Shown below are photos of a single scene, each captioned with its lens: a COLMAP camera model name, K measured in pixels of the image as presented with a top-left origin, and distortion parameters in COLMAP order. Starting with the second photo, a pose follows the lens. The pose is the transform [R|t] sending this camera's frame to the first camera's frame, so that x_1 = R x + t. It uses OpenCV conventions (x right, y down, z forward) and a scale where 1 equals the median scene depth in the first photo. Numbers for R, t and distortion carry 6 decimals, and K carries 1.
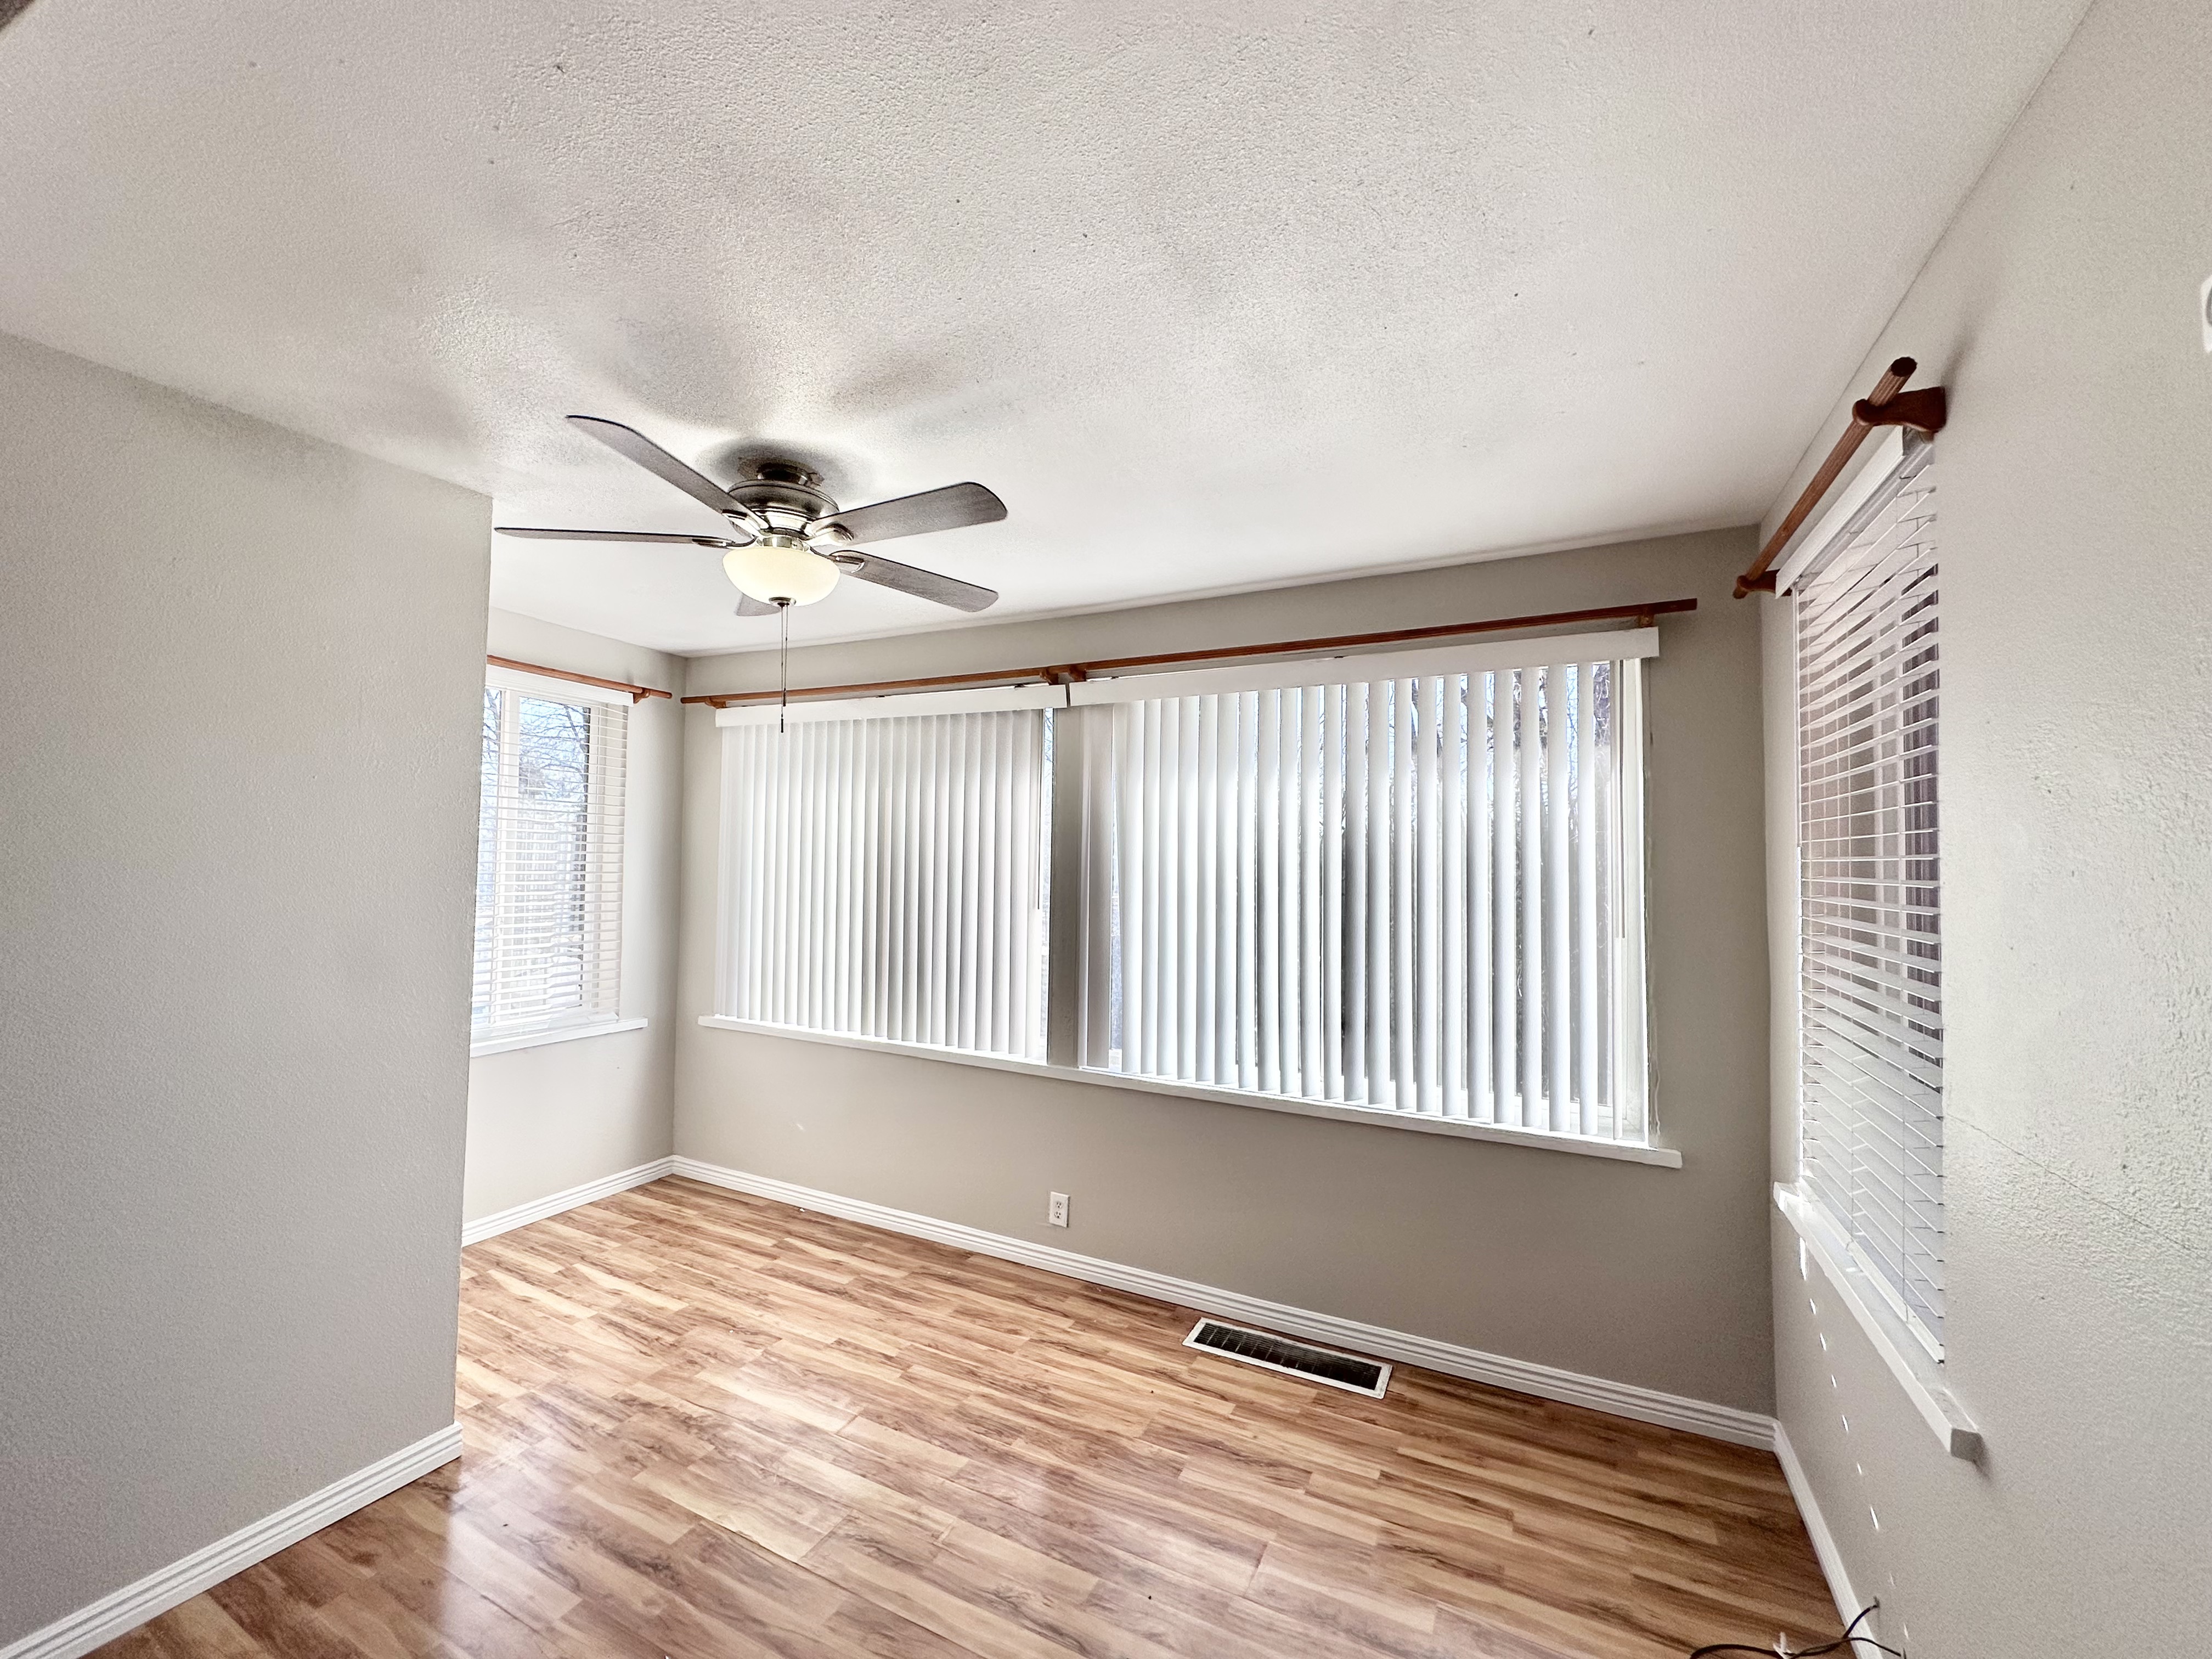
lens RADIAL K [[878.0, 0, 1108.4], [0, 878.0, 842.4], [0, 0, 1]] dist [-0.001336, 0.000035]
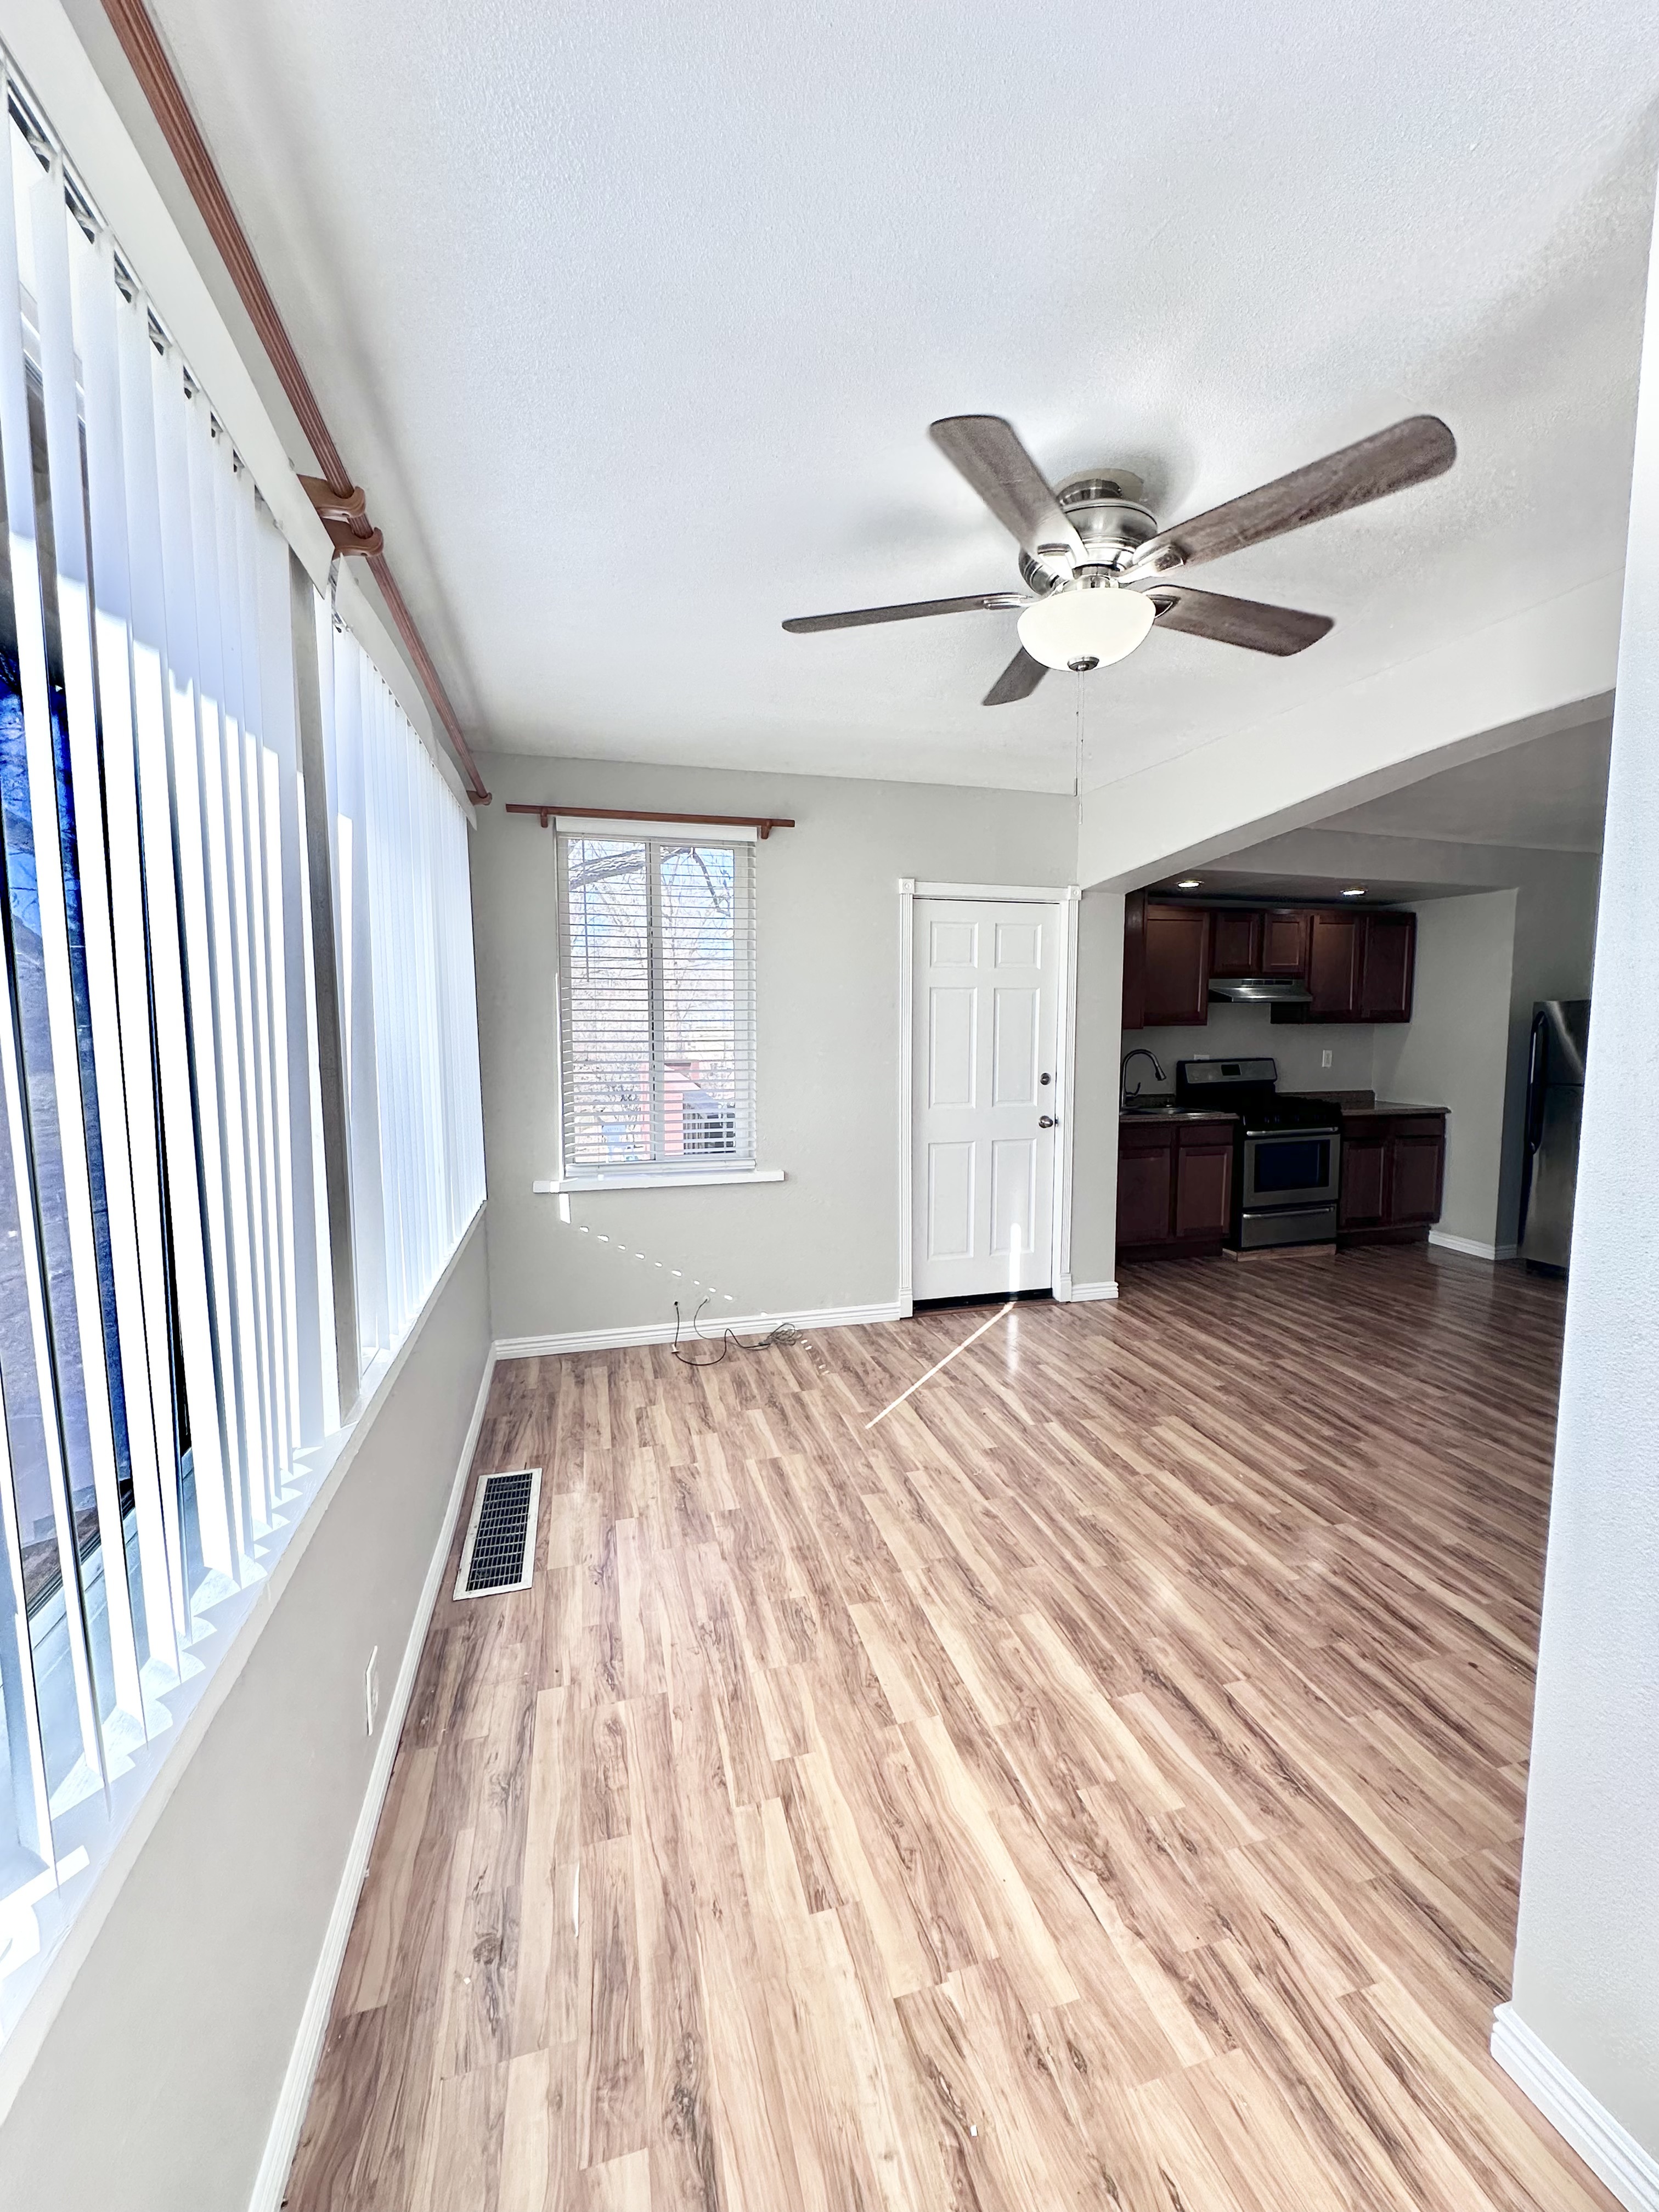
lens RADIAL K [[878.0, 0, 835.2], [0, 878.0, 1101.2], [0, 0, 1]] dist [-0.001336, 0.000035]
pose [[-0.672295, -0.084857, 0.735404, -0.587714], [-0.022151, 0.995270, 0.094592, 0.045892], [-0.739952, 0.047304, -0.670994, 1.182957]]
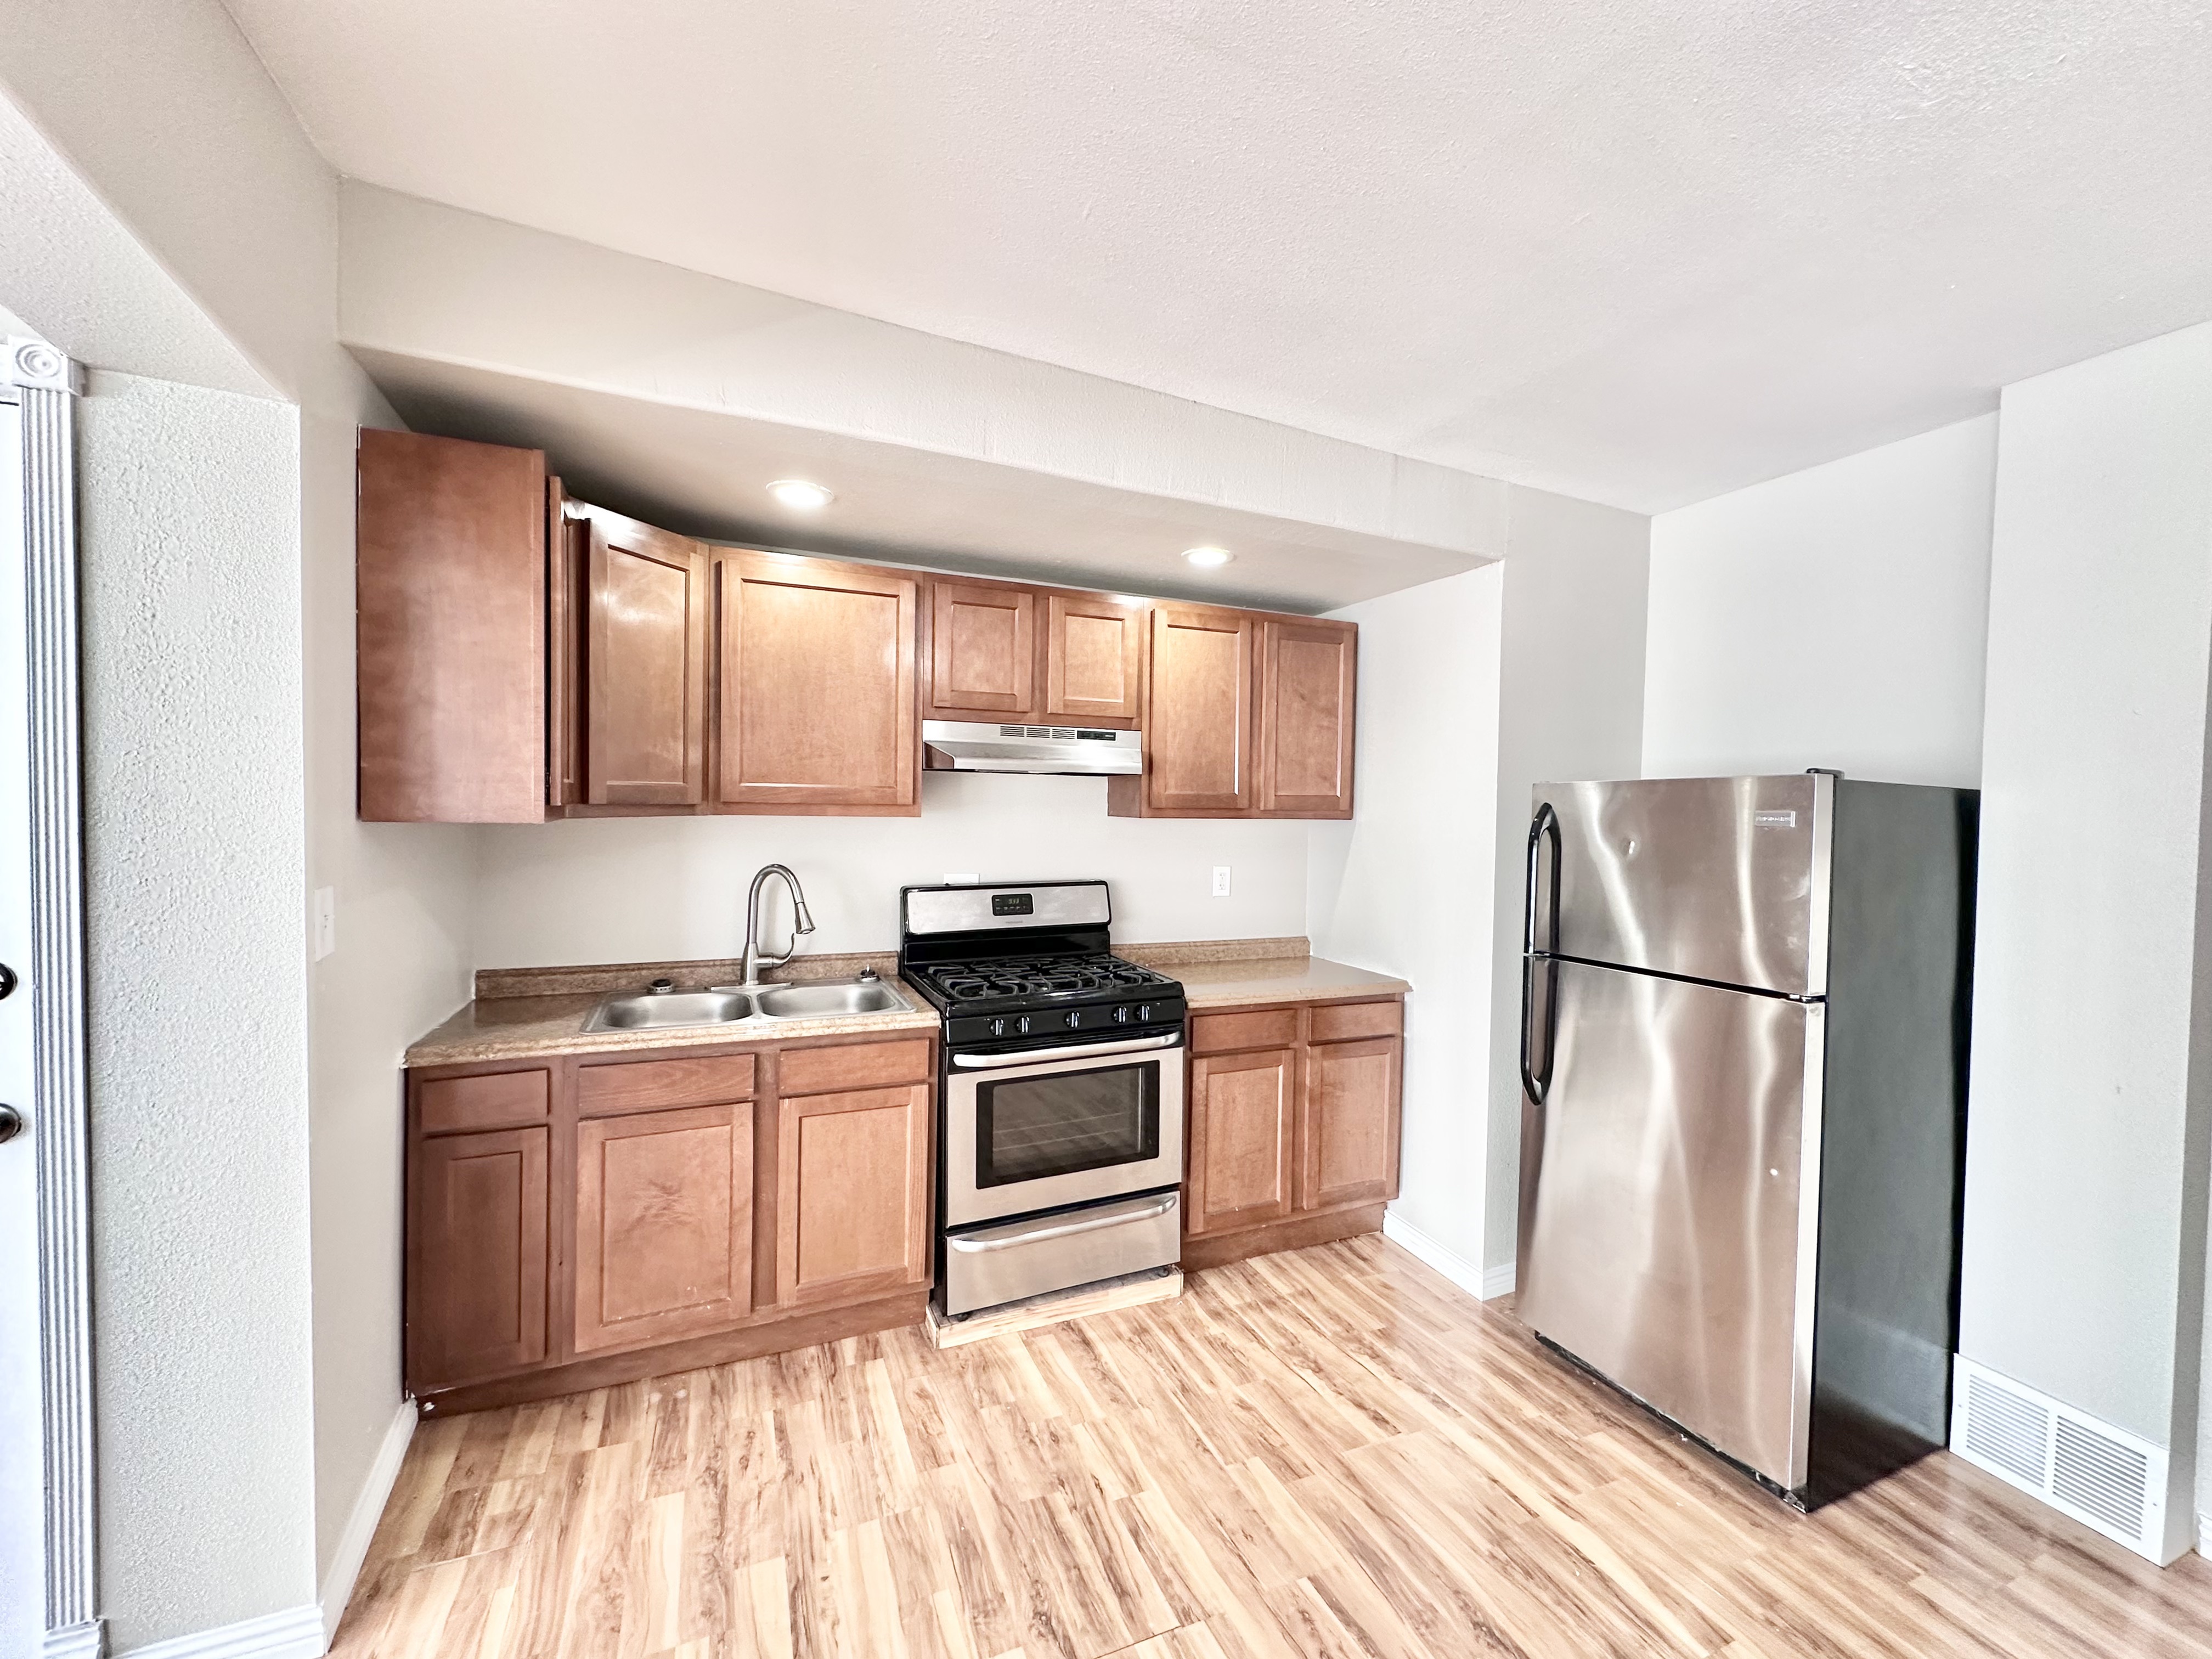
lens RADIAL K [[878.0, 0, 1103.4], [0, 878.0, 829.6], [0, 0, 1]] dist [-0.001336, 0.000035]
pose [[-0.768614, -0.053581, 0.637464, -0.453610], [-0.046887, 0.998524, 0.027396, 0.026160], [-0.637992, -0.008832, -0.769993, -0.020815]]
